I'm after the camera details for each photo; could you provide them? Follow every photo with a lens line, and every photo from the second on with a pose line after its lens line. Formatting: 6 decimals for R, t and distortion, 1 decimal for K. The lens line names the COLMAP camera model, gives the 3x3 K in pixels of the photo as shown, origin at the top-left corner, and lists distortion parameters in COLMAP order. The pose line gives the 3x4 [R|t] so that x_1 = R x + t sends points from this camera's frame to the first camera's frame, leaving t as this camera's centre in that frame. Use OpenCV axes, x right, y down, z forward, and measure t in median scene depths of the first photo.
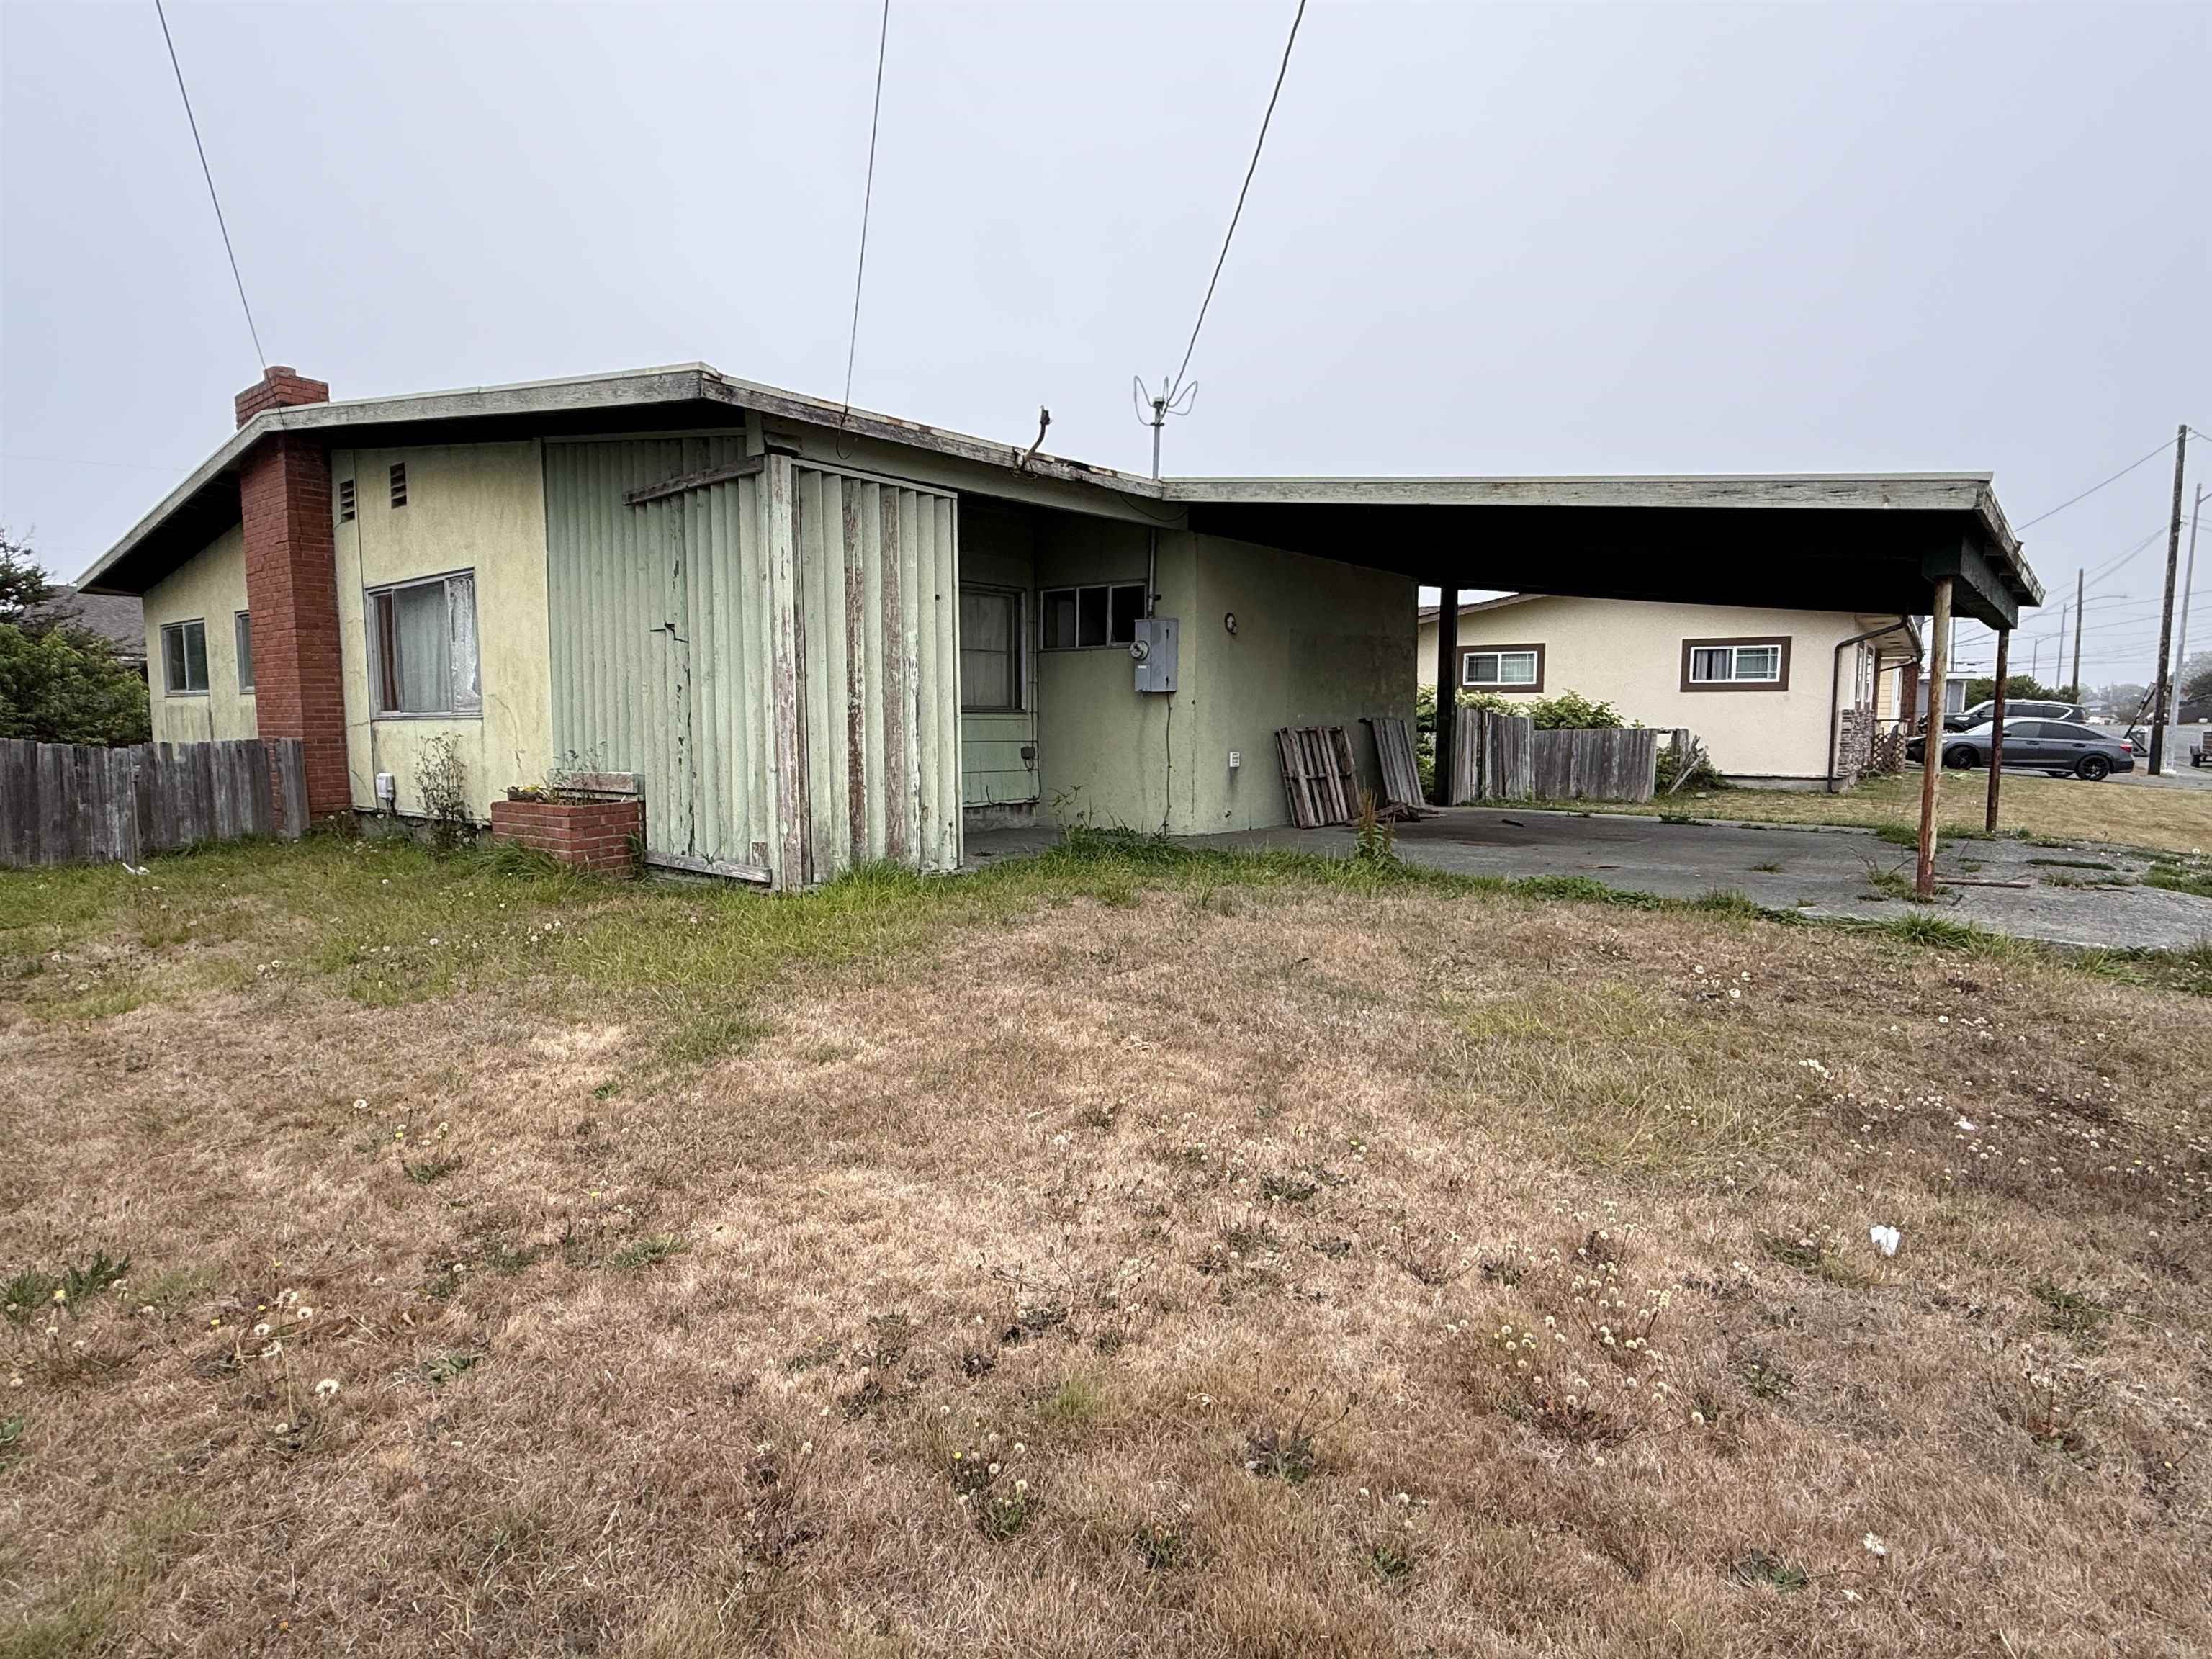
lens RADIAL K [[1205.2, 0, 1094.5], [0, 1205.2, 828.9], [0, 0, 1]] dist [0.001151, -0.000073]
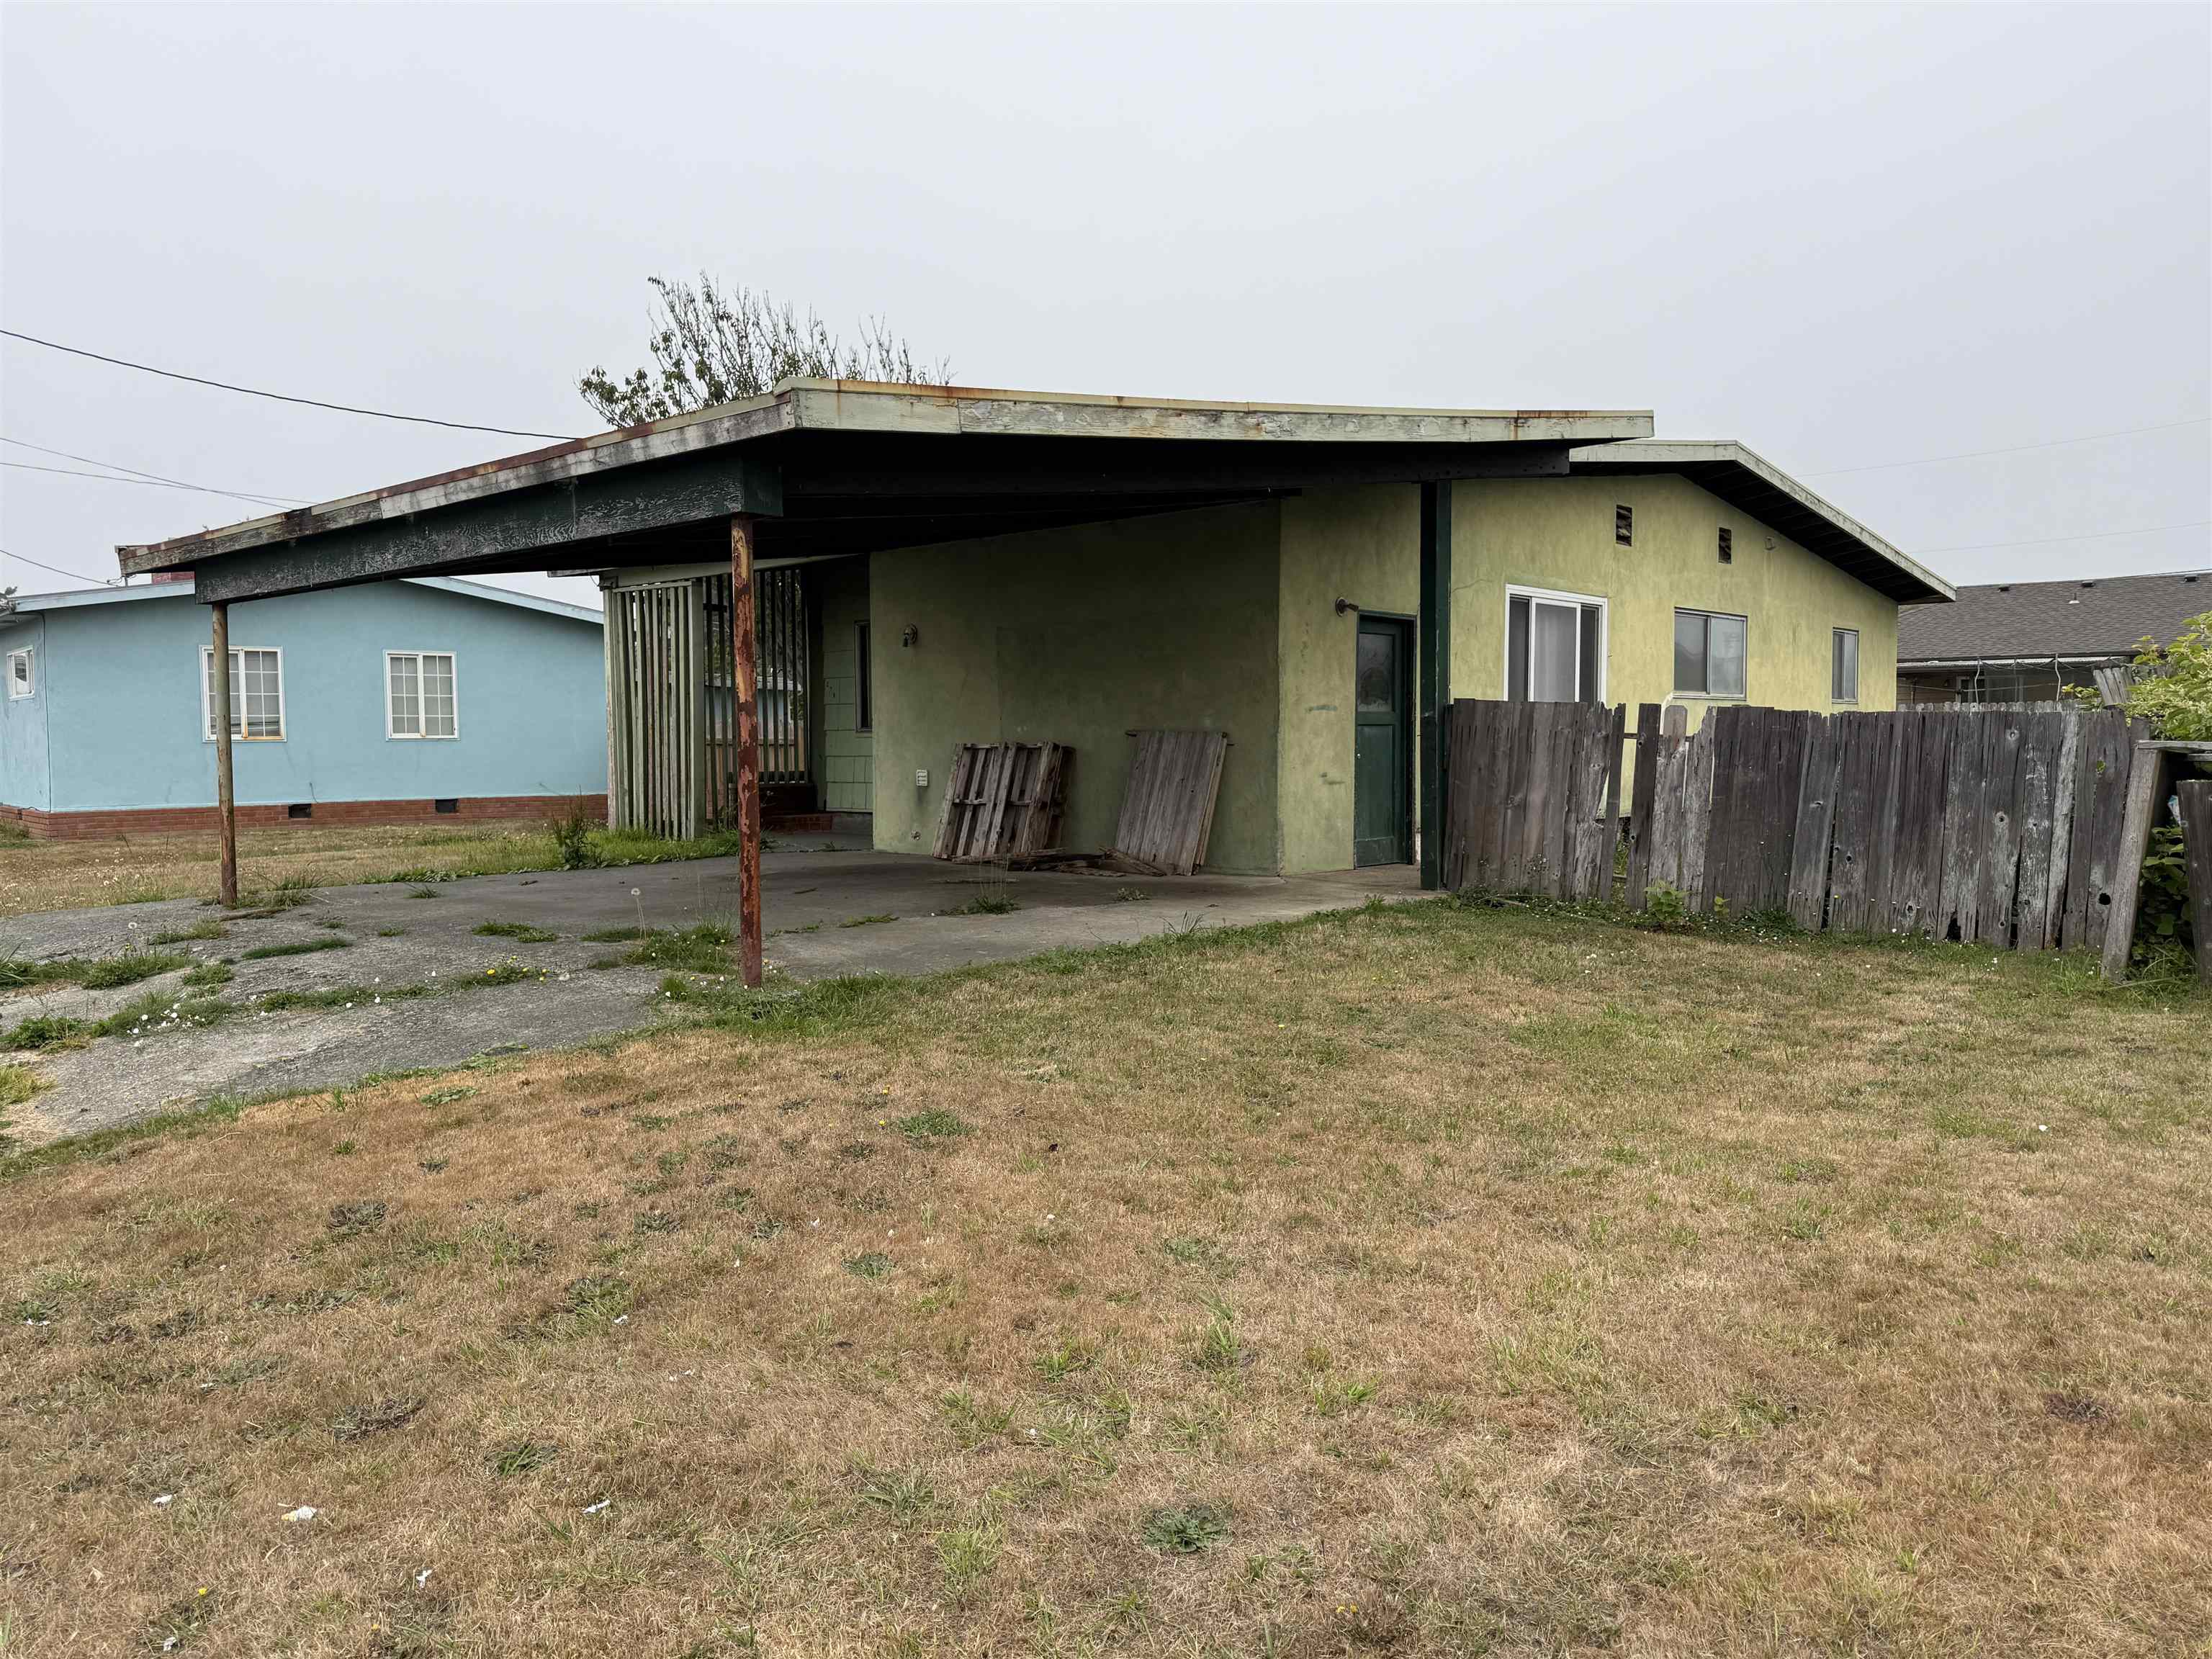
lens RADIAL K [[1643.1, 0, 1114.6], [0, 1643.1, 838.2], [0, 0, 1]] dist [0.062292, -0.101118]
pose [[-0.040943, 0.057175, -0.997524, 1.570708], [-0.083166, 0.994702, 0.060427, -0.114213], [0.995694, 0.085434, -0.035971, 1.358099]]
